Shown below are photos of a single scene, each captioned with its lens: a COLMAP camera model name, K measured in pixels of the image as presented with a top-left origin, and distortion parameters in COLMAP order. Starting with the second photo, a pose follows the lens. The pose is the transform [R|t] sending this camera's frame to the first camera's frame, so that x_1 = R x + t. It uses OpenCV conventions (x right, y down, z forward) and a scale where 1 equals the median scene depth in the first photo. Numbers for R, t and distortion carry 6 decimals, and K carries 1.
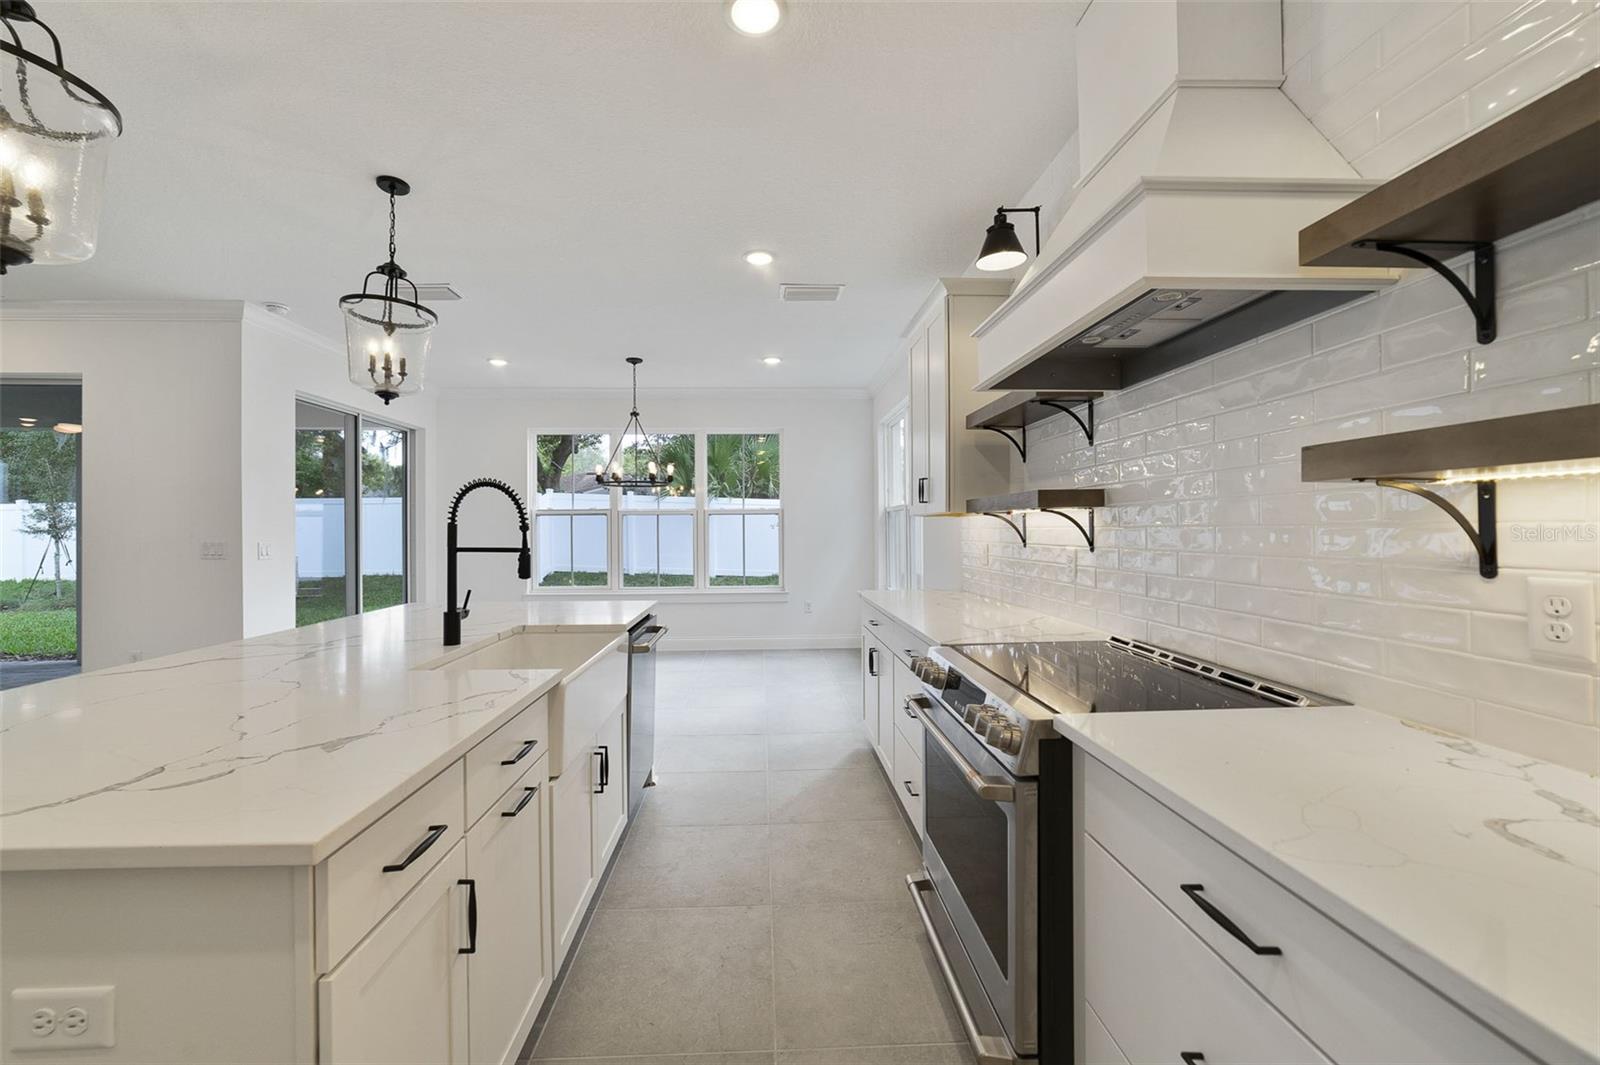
lens RADIAL K [[621.9, 0, 775.4], [0, 621.9, 532.0], [0, 0, 1]] dist [0.000506, 0.000187]
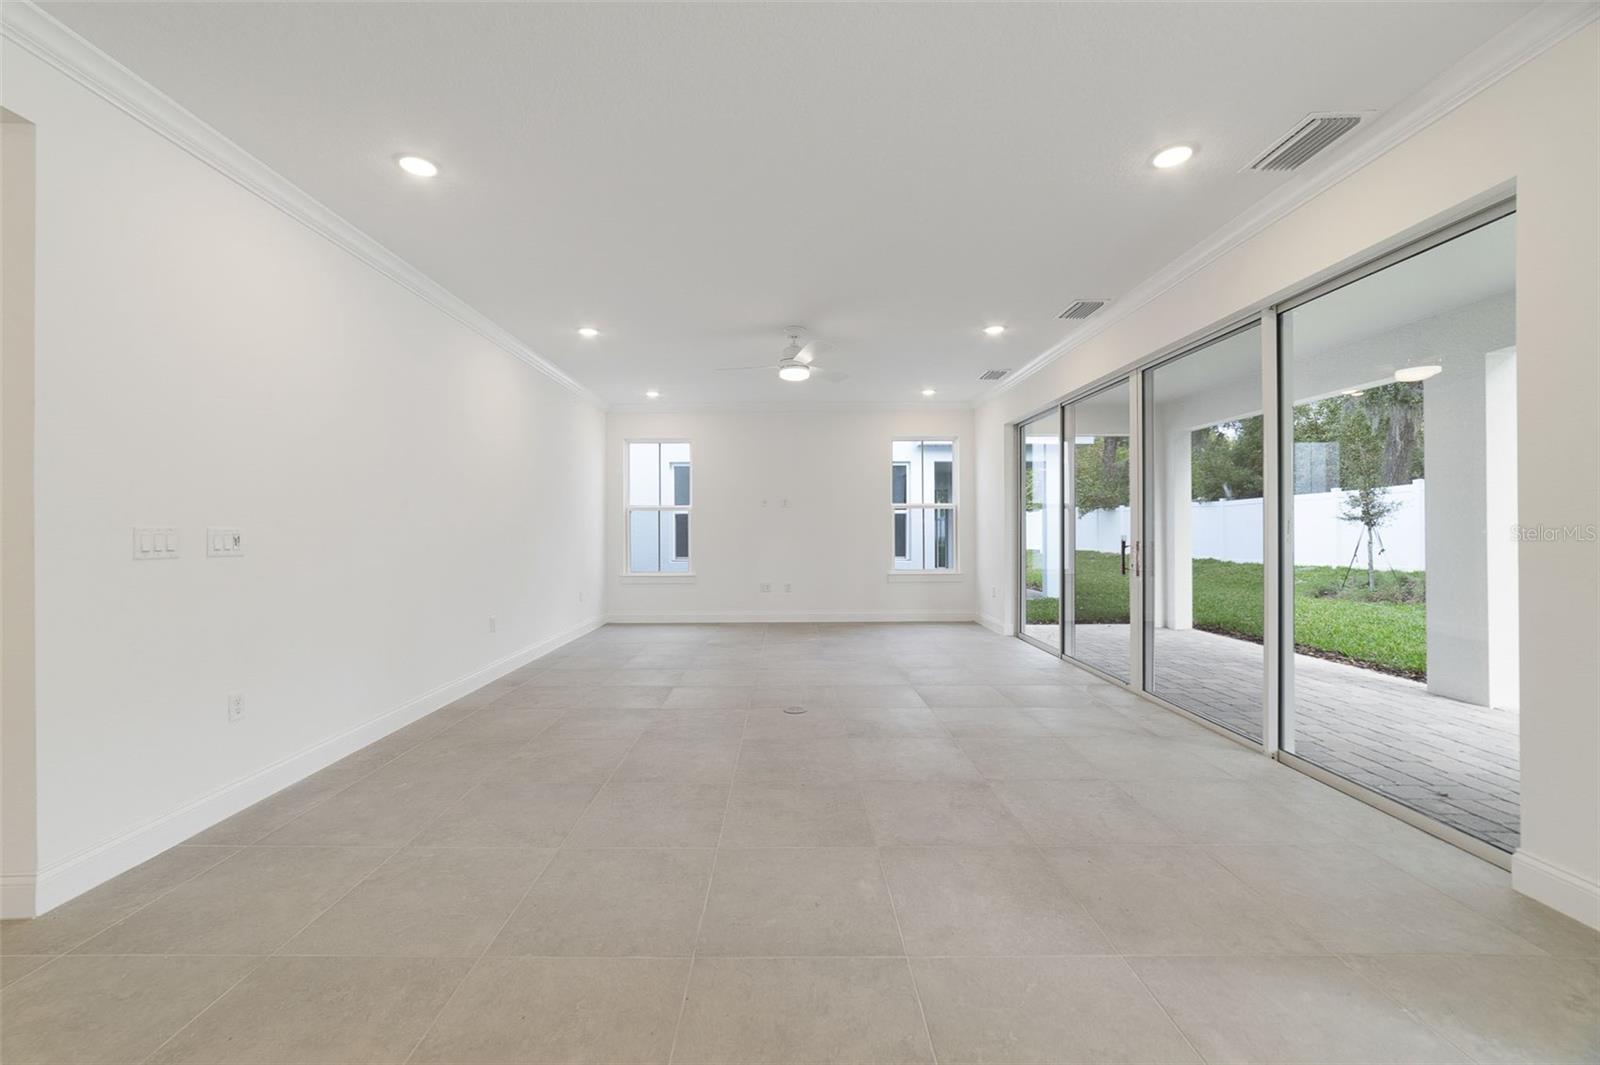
lens RADIAL K [[621.9, 0, 794.6], [0, 621.9, 525.4], [0, 0, 1]] dist [0.000506, 0.000187]
pose [[-0.014555, -0.000843, -0.999894, -0.197234], [0.000896, 0.999999, -0.000856, 0.010112], [0.999894, -0.000908, -0.014554, 0.140675]]
